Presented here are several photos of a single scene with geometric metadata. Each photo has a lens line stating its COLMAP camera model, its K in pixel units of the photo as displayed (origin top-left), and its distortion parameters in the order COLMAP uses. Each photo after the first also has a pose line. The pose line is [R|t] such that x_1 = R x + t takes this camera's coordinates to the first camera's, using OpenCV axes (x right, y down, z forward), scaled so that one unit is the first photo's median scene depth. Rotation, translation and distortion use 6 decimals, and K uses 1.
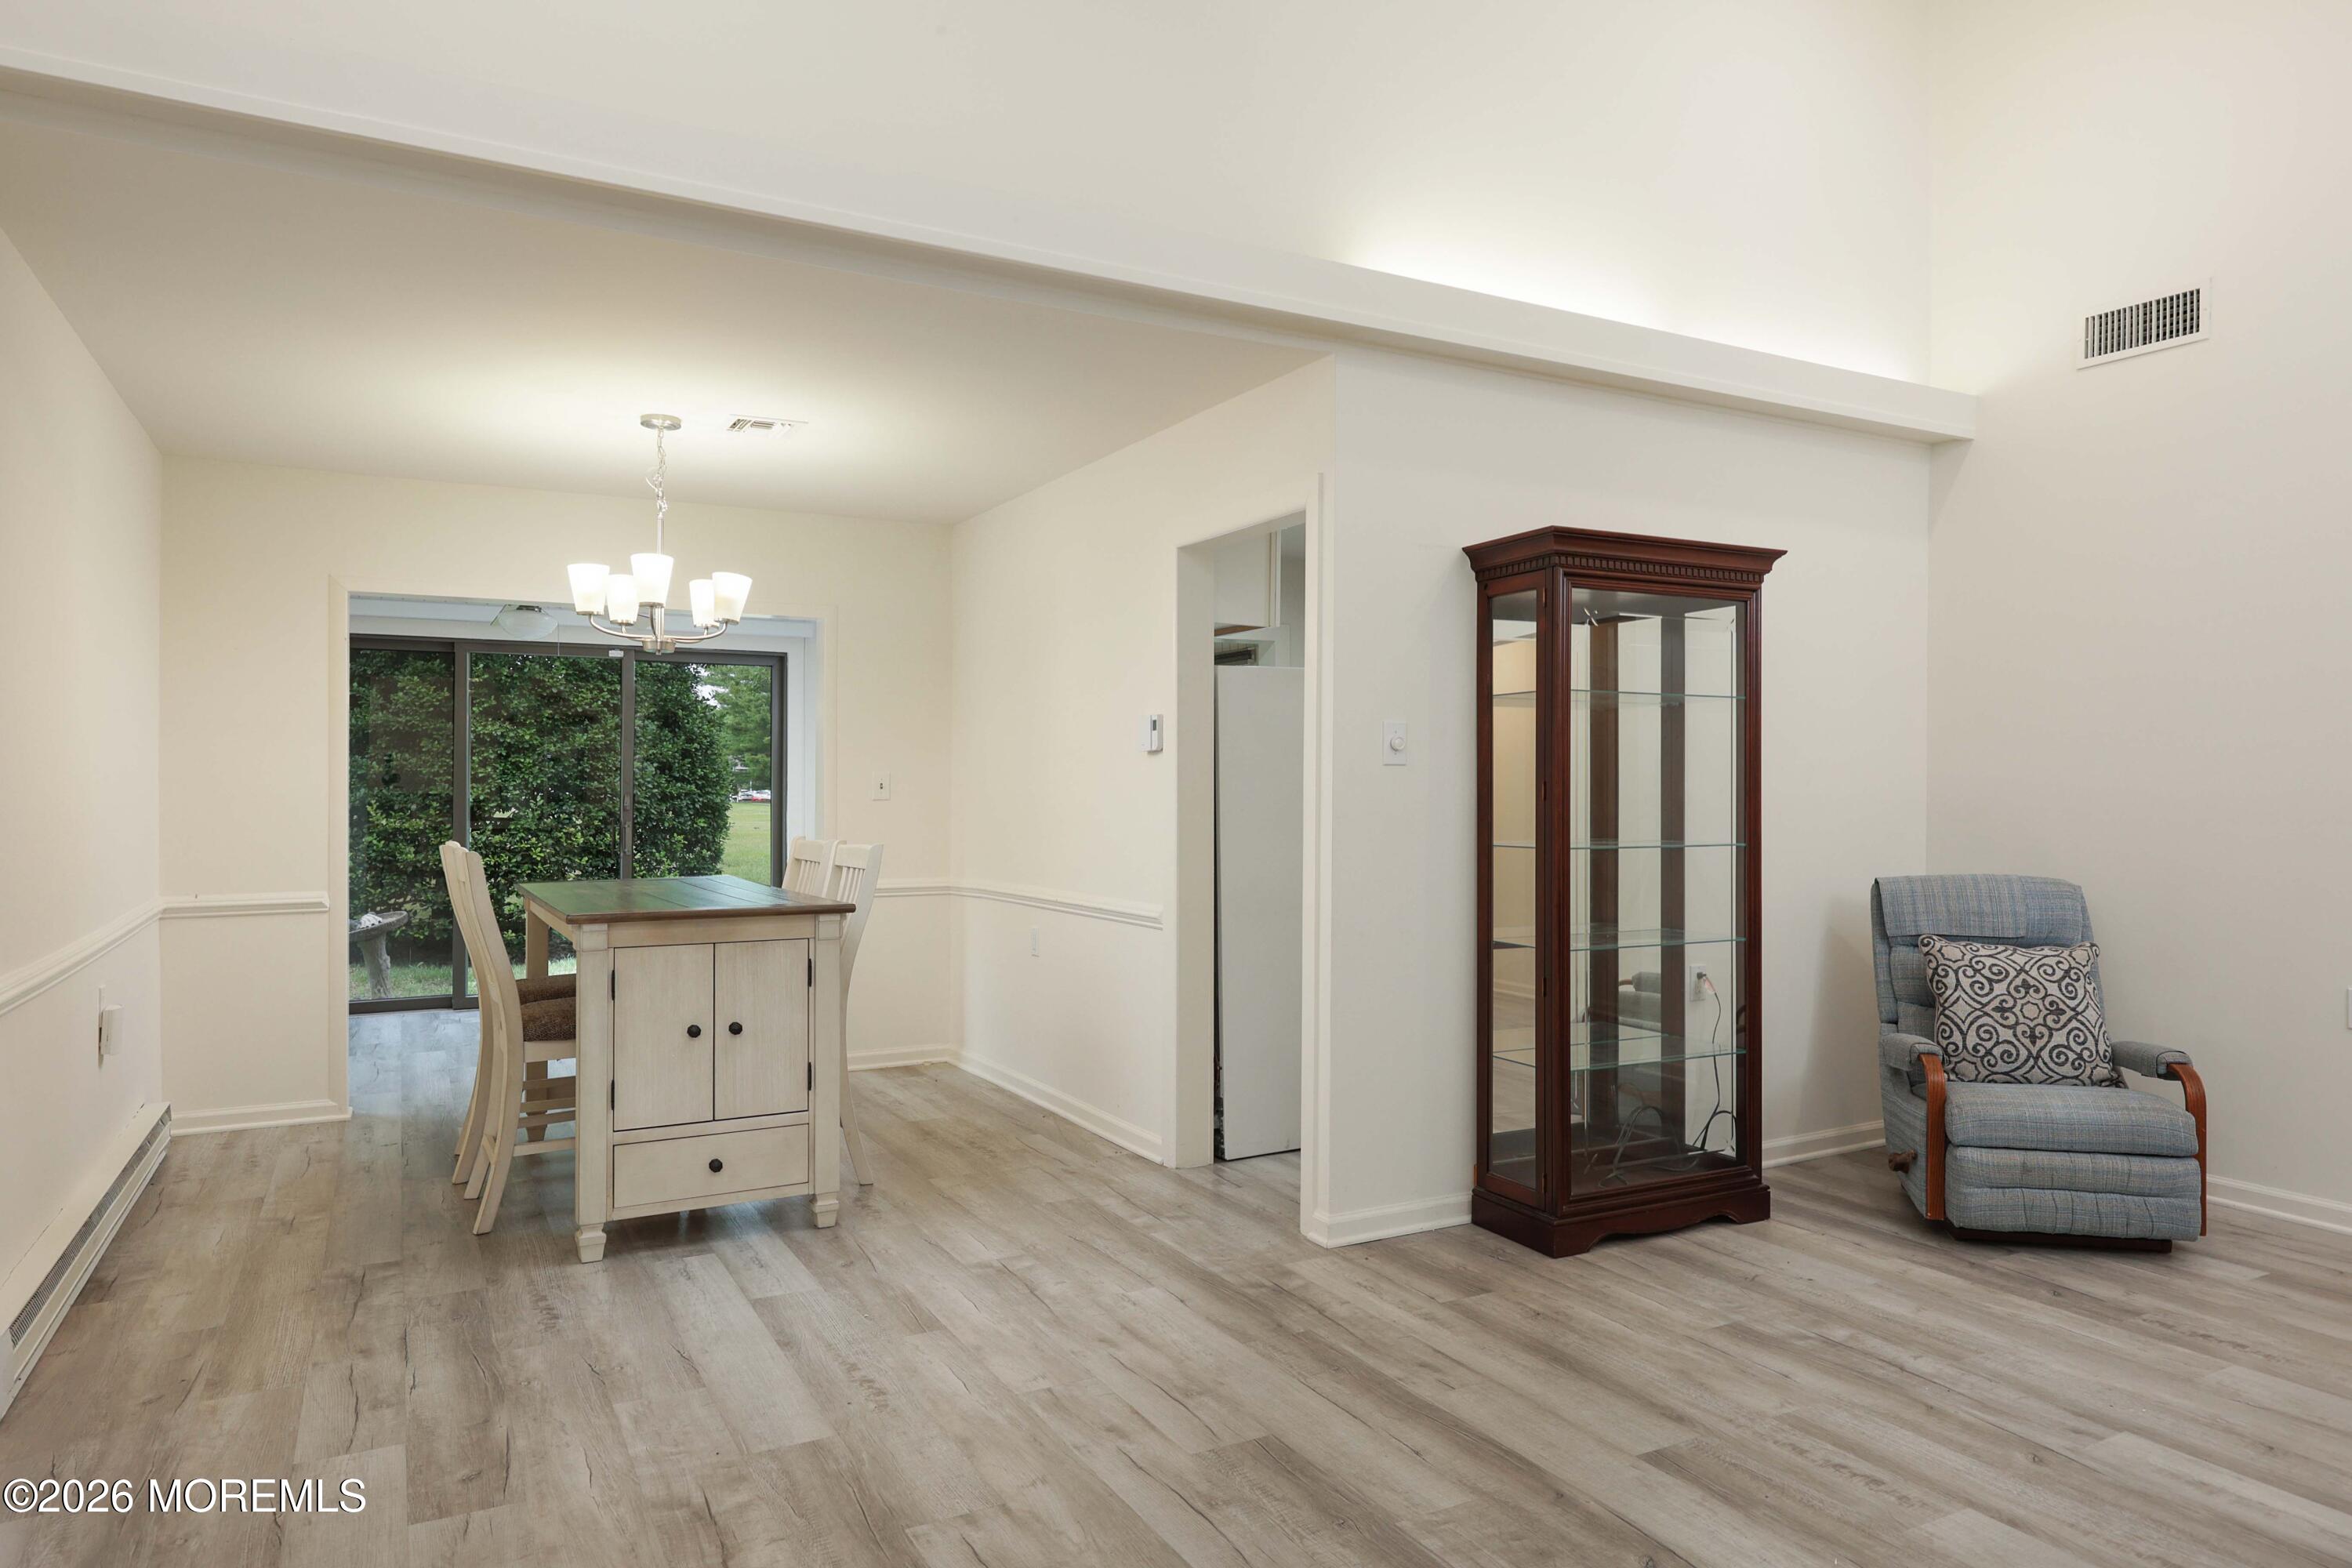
lens RADIAL K [[1460.2, 0, 1211.8], [0, 1460.2, 759.9], [0, 0, 1]] dist [0.006076, -0.002356]
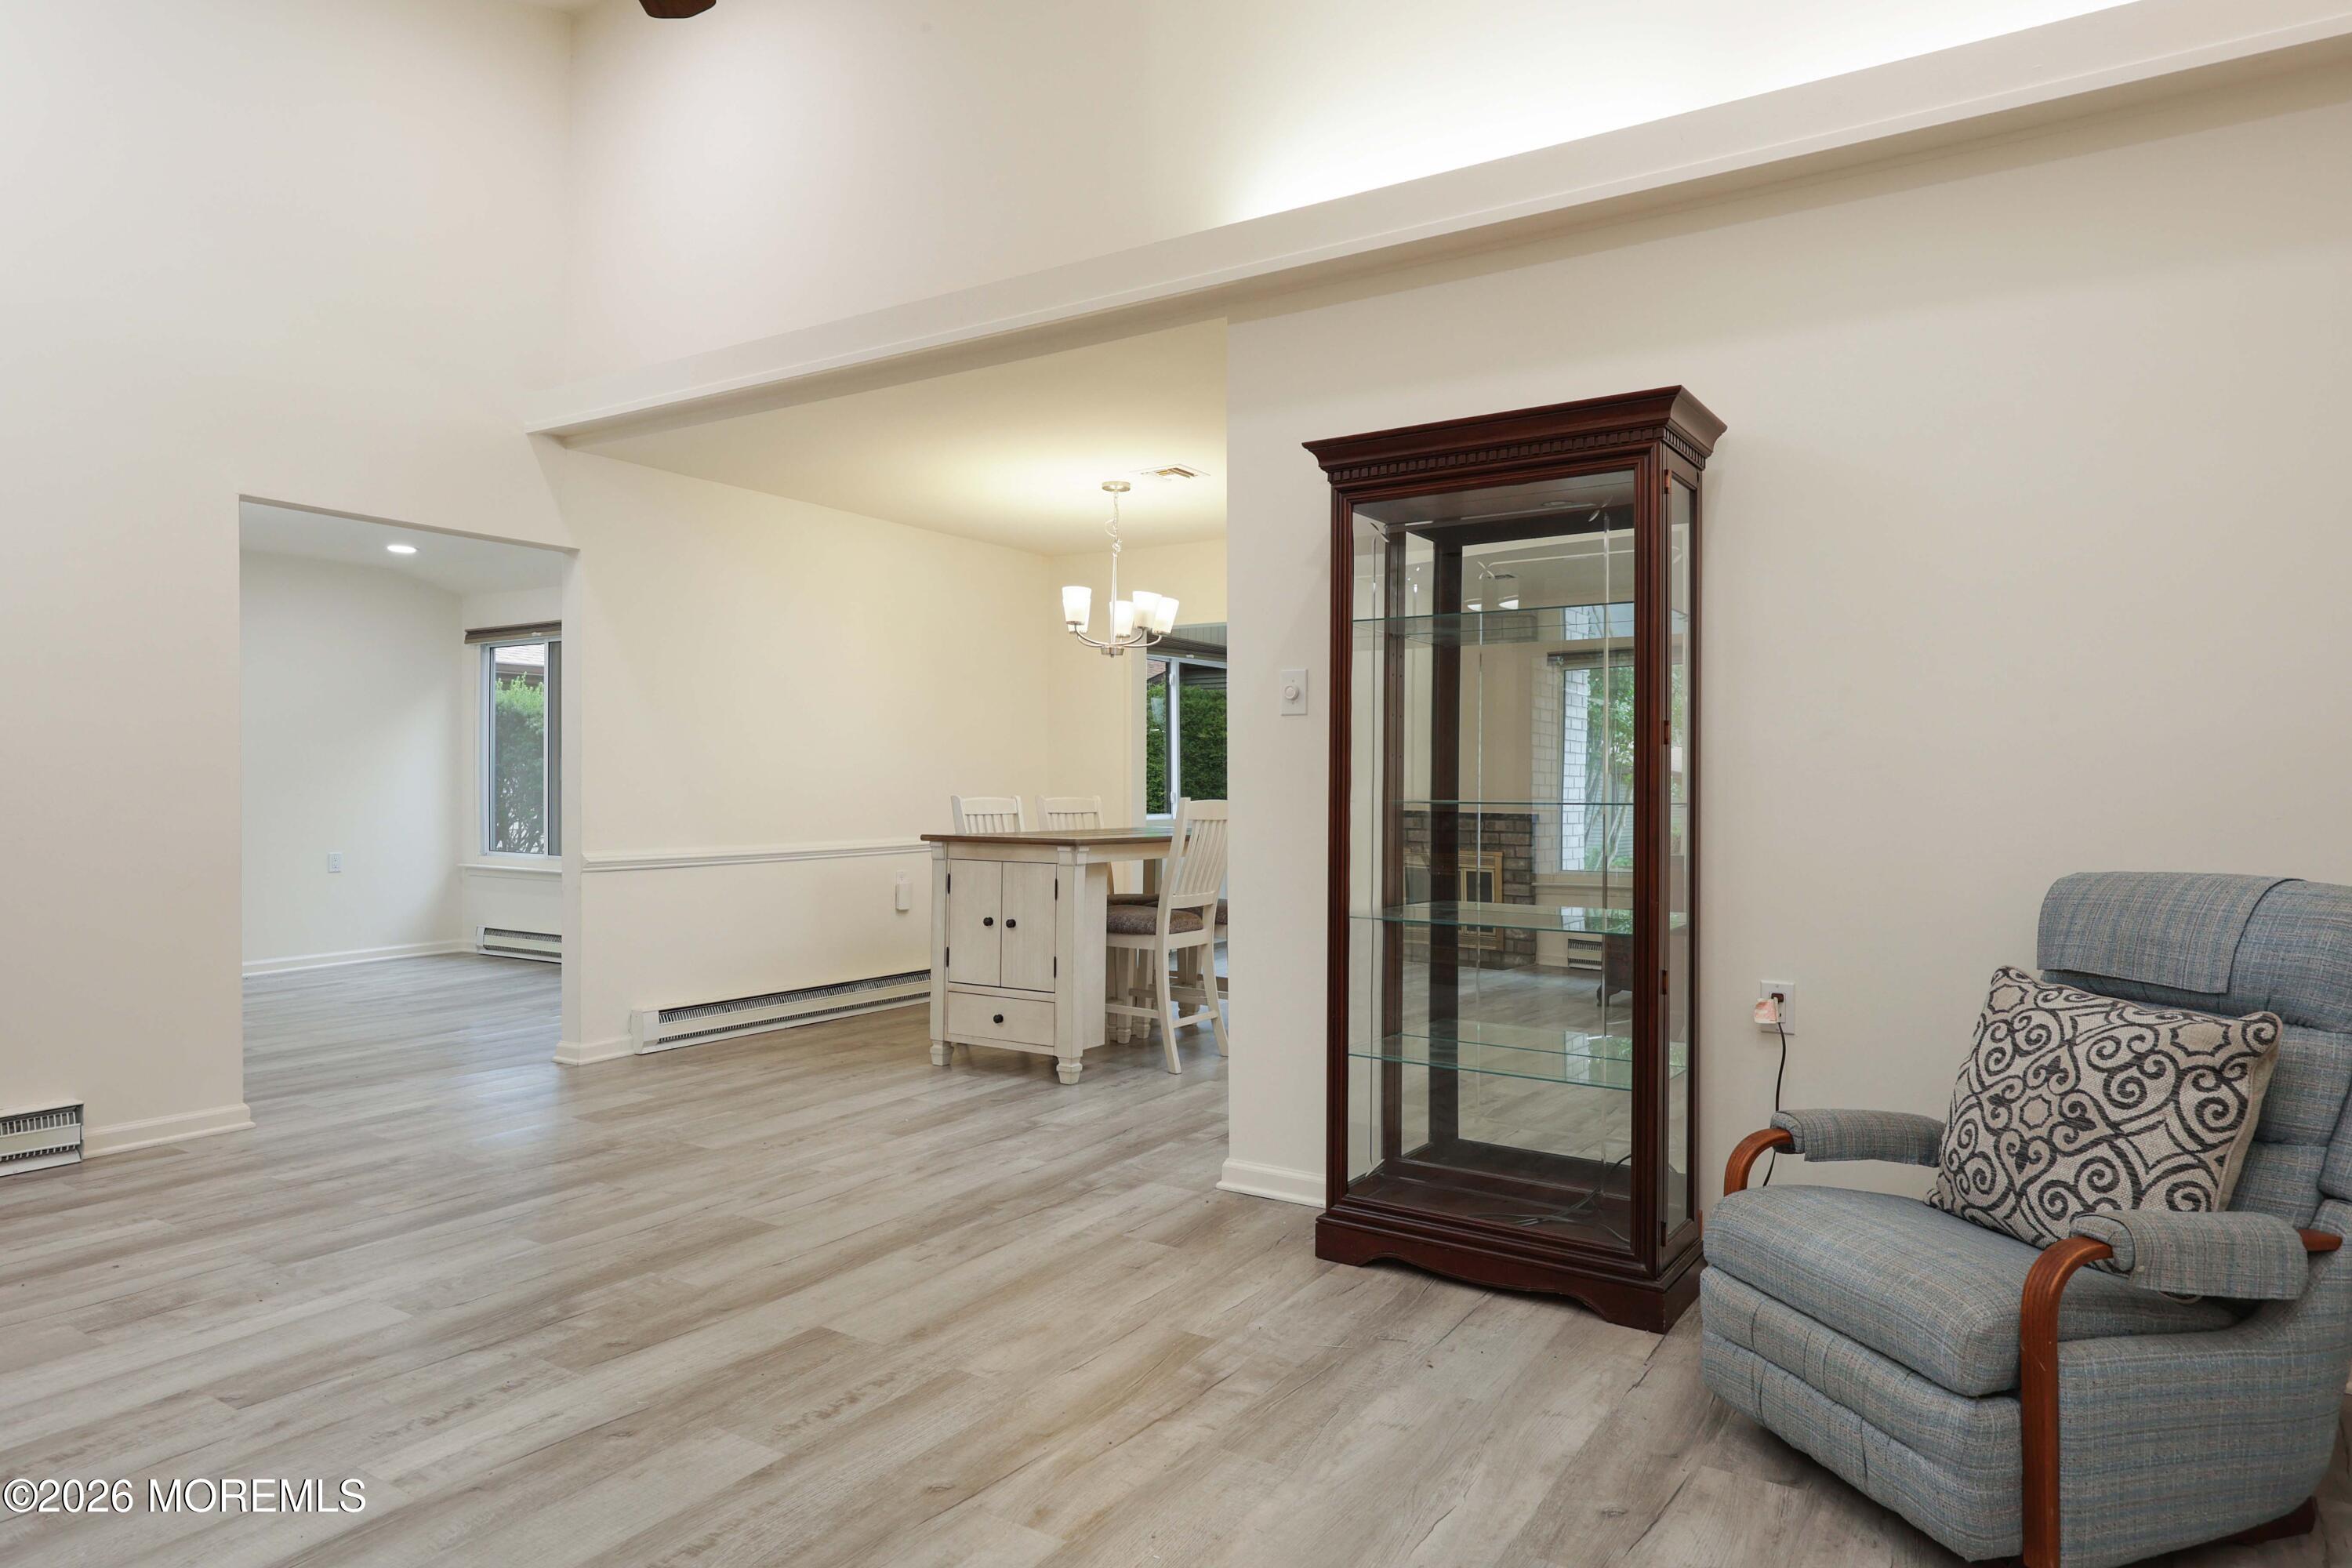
lens RADIAL K [[1413.6, 0, 1203.2], [0, 1413.6, 667.9], [0, 0, 1]] dist [-0.000597, 0.000308]
pose [[0.474709, -0.074209, -0.877009, 1.095929], [0.012095, 0.996895, -0.077807, 0.053255], [0.880060, 0.026328, 0.474133, 0.577404]]
